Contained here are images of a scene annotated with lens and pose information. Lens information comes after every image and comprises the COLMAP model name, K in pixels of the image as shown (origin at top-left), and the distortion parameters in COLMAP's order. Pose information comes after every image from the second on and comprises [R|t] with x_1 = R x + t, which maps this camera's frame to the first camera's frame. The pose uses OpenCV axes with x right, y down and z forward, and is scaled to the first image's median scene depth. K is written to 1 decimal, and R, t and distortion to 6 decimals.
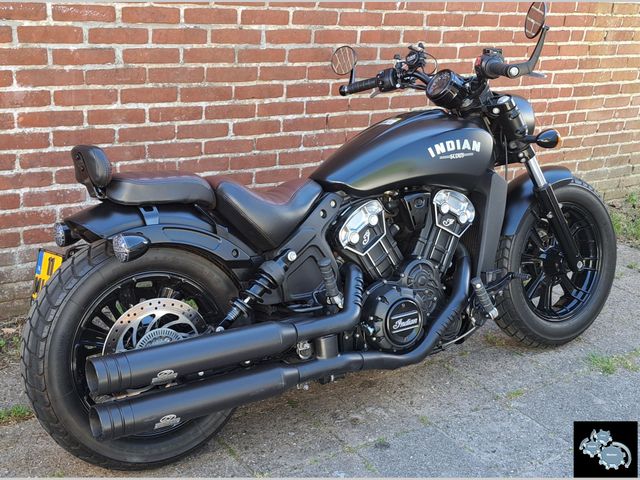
lens RADIAL K [[823.9, 0, 307.4], [0, 823.9, 274.8], [0, 0, 1]] dist [0.075931, -0.067414]
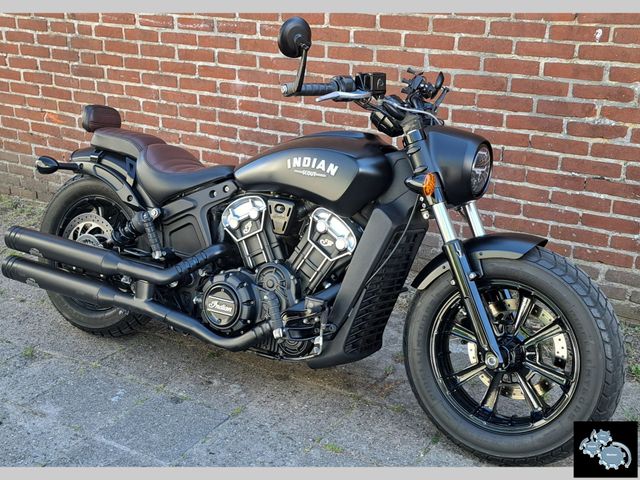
lens RADIAL K [[816.3, 0, 322.3], [0, 816.3, 239.5], [0, 0, 1]] dist [0.152352, -0.358330]
pose [[0.431026, 0.242000, -0.869283, 0.946327], [-0.318647, 0.942120, 0.104279, -0.156308], [0.844204, 0.232047, 0.483191, 0.490238]]
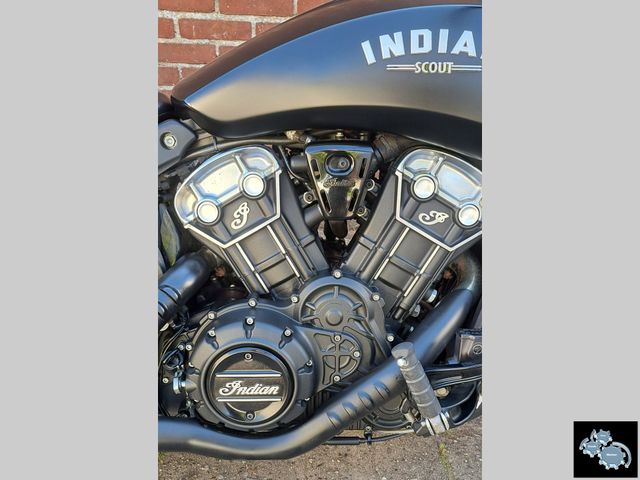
lens RADIAL K [[524.8, 0, 321.5], [0, 524.8, 313.1], [0, 0, 1]] dist [0.004296, -0.007057]
pose [[0.844083, 0.259131, -0.469441, 0.261835], [-0.178788, 0.961387, 0.209212, -0.058531], [0.505528, -0.092662, 0.857820, 0.636071]]
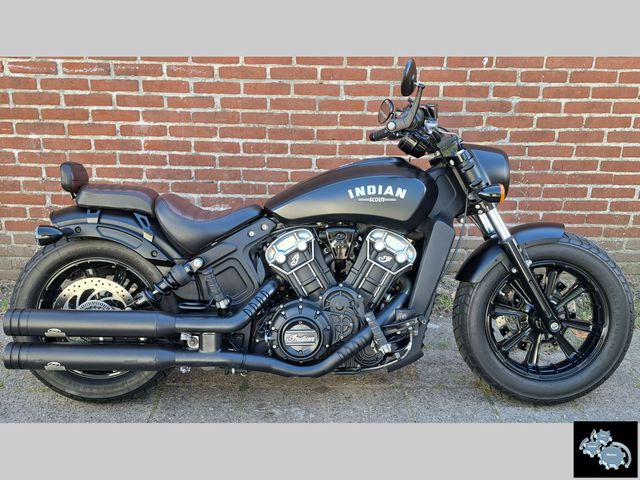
lens RADIAL K [[673.2, 0, 322.6], [0, 673.2, 241.7], [0, 0, 1]] dist [0.118353, -0.195508]
pose [[0.837246, 0.135270, -0.529831, 0.535166], [-0.164284, 0.986382, -0.007773, -0.061649], [0.521564, 0.093551, 0.848068, 0.181519]]
